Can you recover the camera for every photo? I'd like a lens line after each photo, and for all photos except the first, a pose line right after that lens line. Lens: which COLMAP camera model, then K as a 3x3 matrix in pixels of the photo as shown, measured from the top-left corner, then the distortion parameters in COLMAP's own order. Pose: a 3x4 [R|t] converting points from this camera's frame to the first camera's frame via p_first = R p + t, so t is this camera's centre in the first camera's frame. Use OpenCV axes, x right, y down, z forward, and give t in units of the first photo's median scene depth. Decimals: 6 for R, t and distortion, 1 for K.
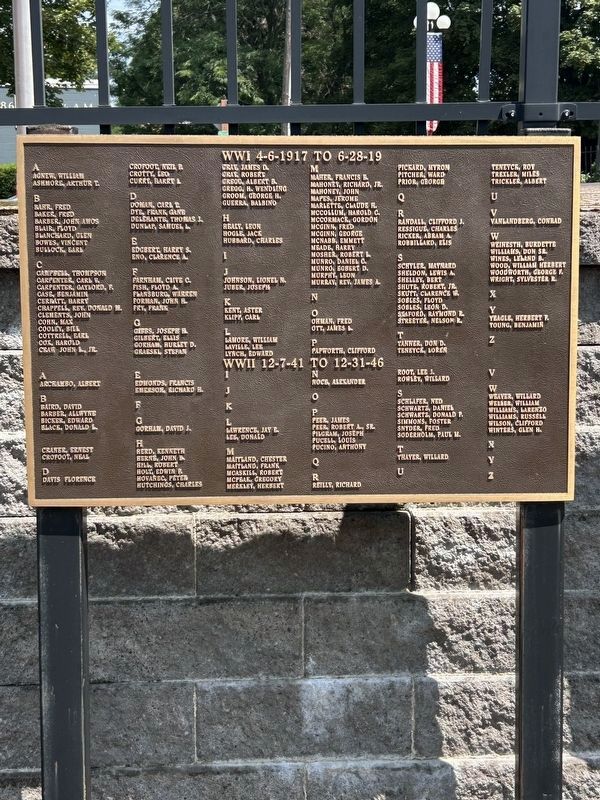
lens RADIAL K [[985.7, 0, 301.6], [0, 985.7, 397.2], [0, 0, 1]] dist [-0.028547, 0.000000]
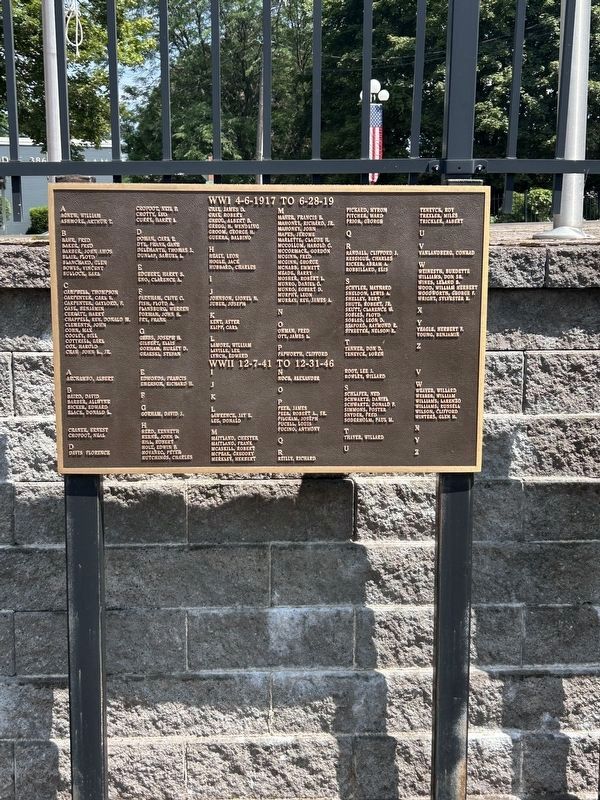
lens RADIAL K [[985.7, 0, 299.7], [0, 985.7, 401.7], [0, 0, 1]] dist [-0.028547, 0.000000]
pose [[0.999166, 0.006372, 0.040342, -0.012868], [-0.007007, 0.999854, 0.015613, -0.005245], [-0.040237, -0.015882, 0.999064, -0.285848]]
